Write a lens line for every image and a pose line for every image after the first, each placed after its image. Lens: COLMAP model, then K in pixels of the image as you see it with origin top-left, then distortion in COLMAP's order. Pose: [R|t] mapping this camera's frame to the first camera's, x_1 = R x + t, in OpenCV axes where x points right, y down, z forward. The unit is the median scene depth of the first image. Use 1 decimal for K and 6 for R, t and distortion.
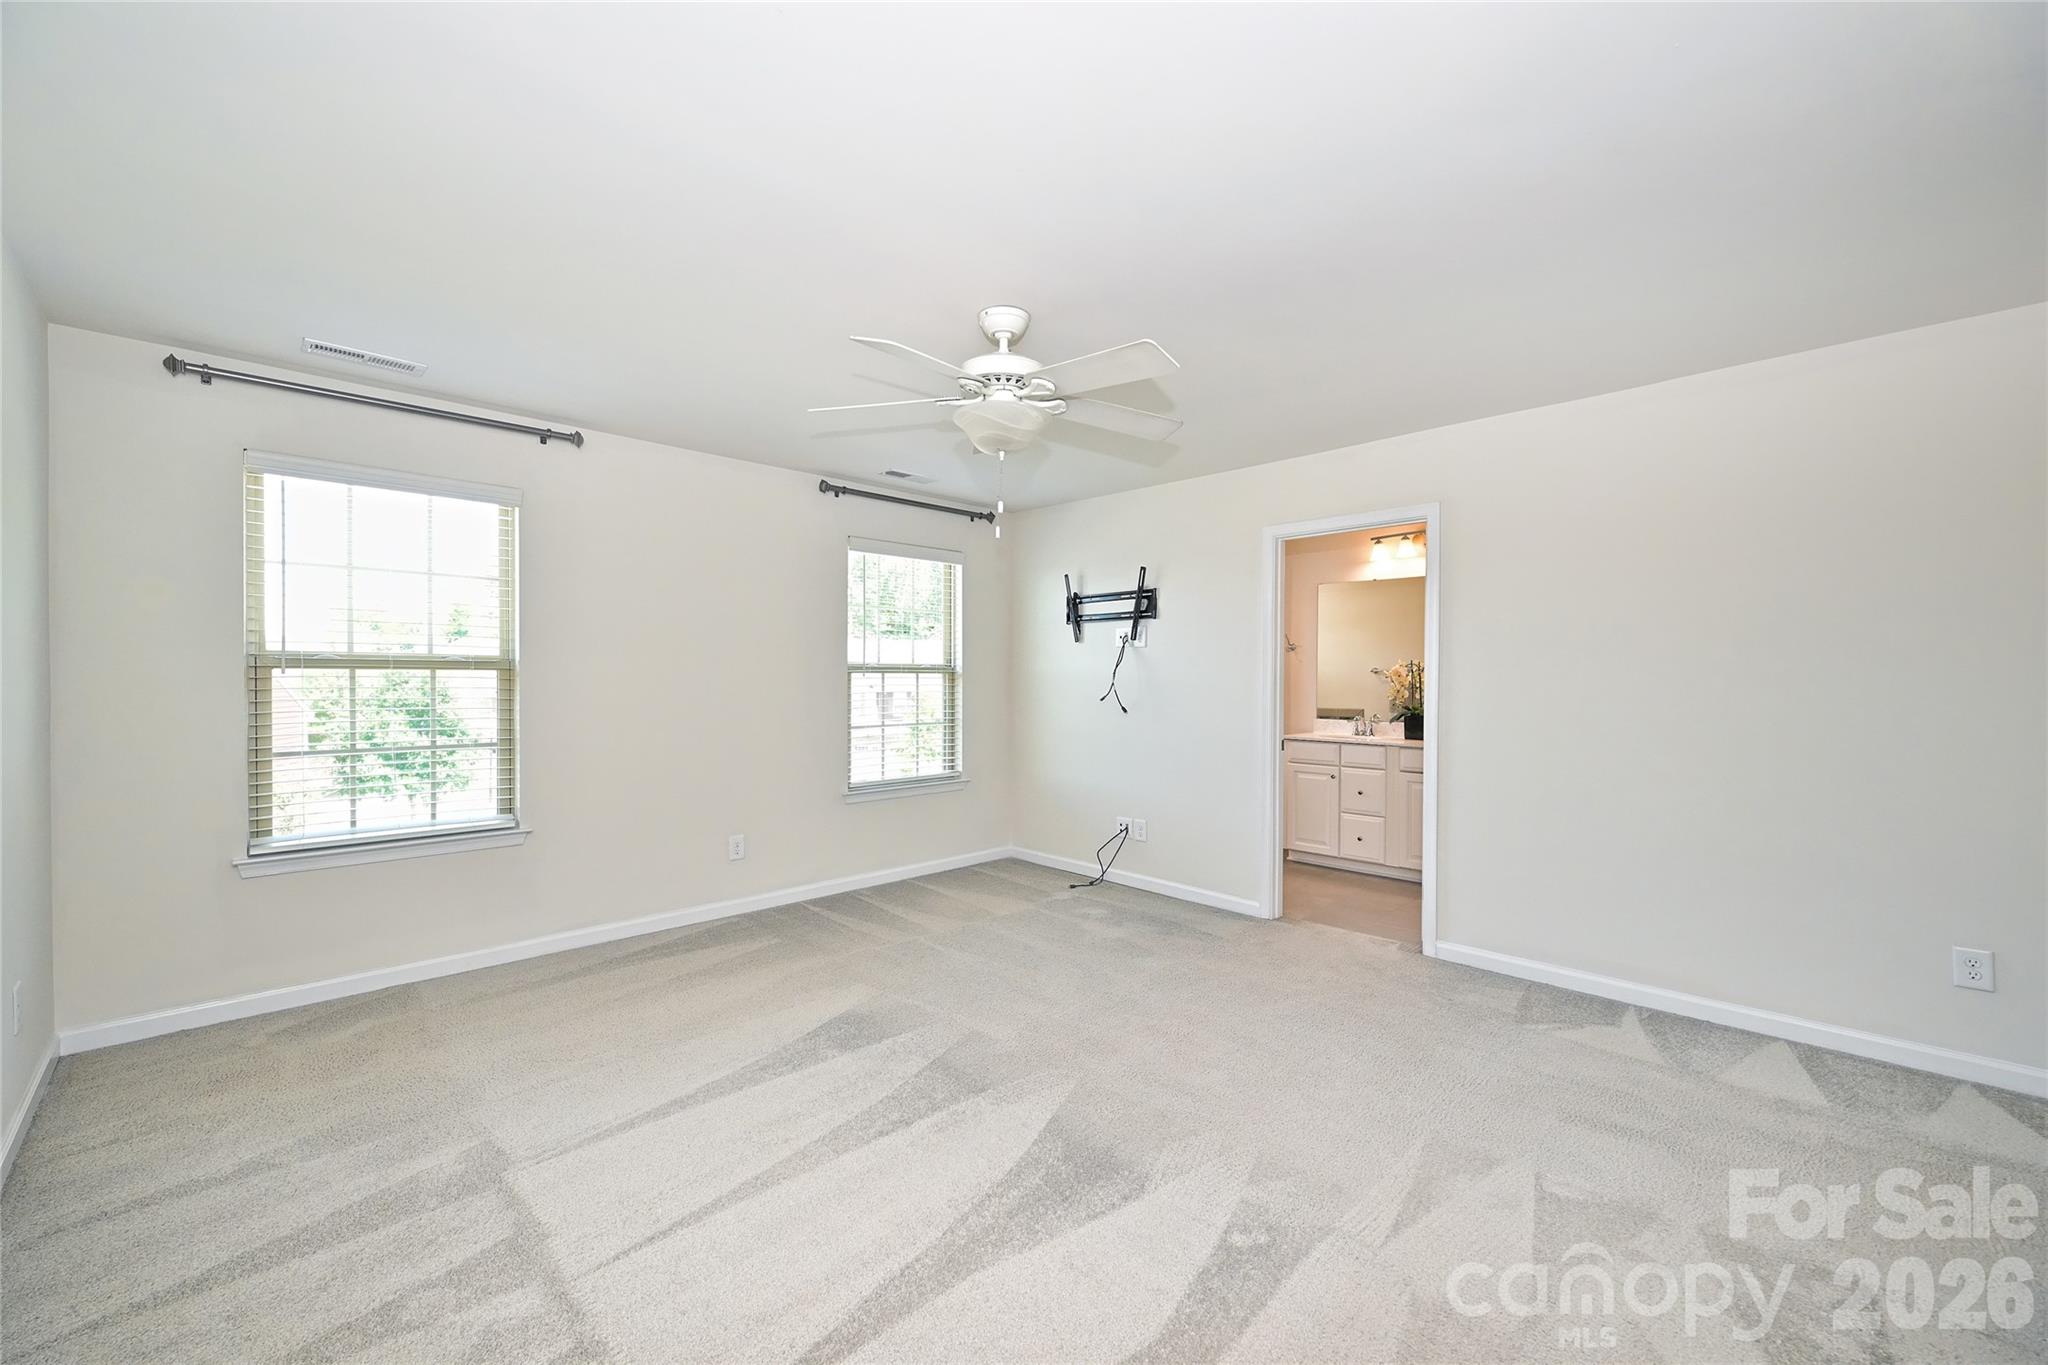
lens RADIAL K [[841.7, 0, 1024.0], [0, 841.7, 682.5], [0, 0, 1]] dist [0.034528, -0.000012]
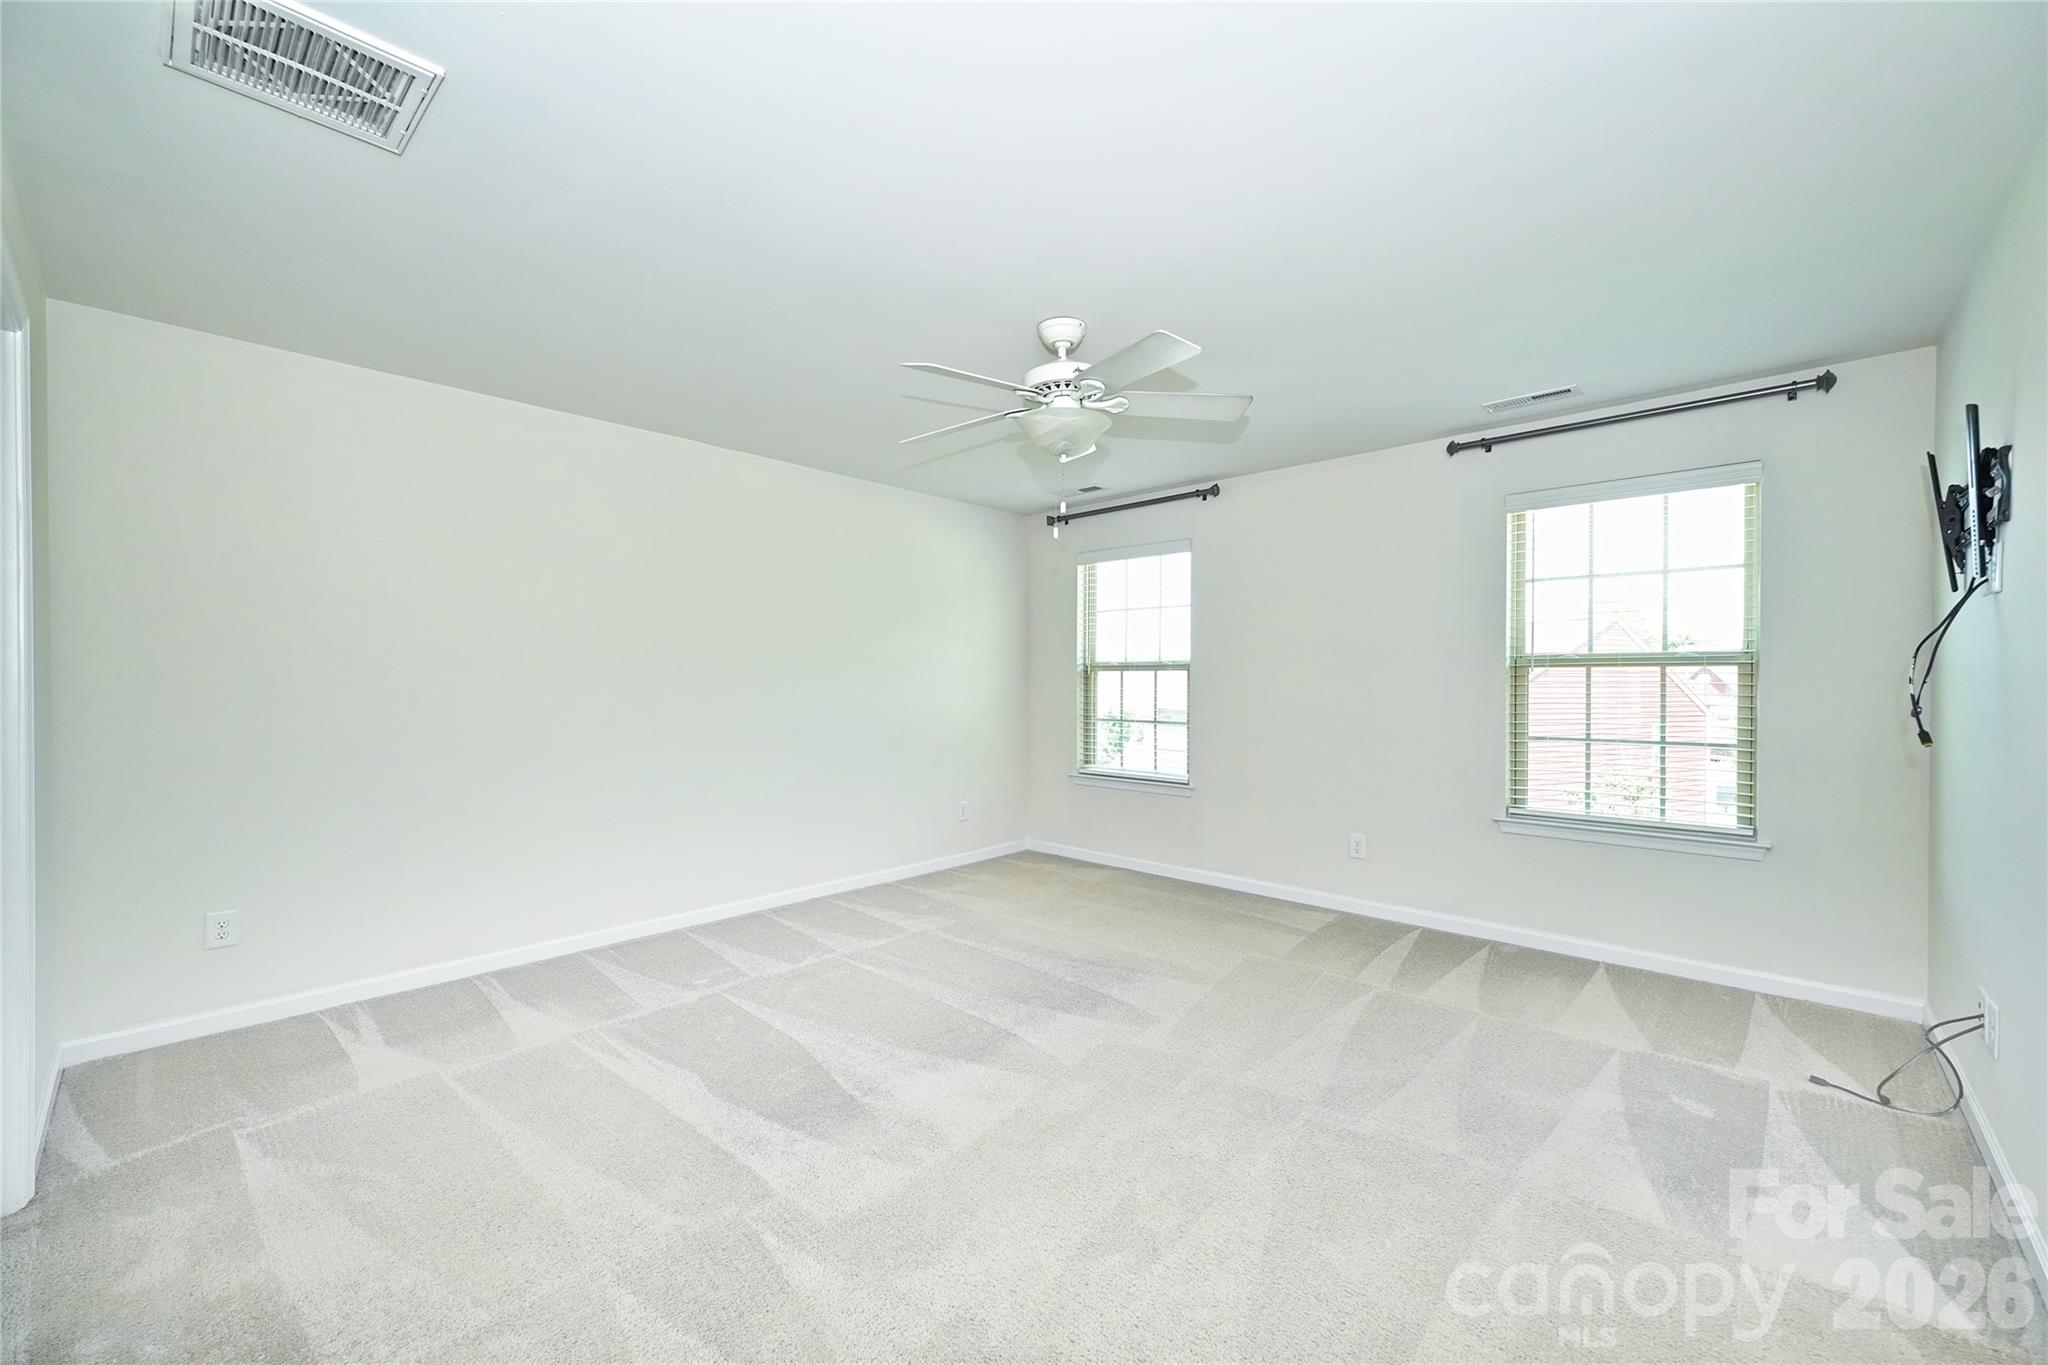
lens RADIAL K [[812.8, 0, 1024.0], [0, 812.8, 682.5], [0, 0, 1]] dist [-0.016191, -0.000003]
pose [[0.040407, 0.004676, -0.999172, 0.494509], [-0.000447, 0.999989, 0.004661, -0.000759], [0.999183, 0.000259, 0.040409, 0.478320]]
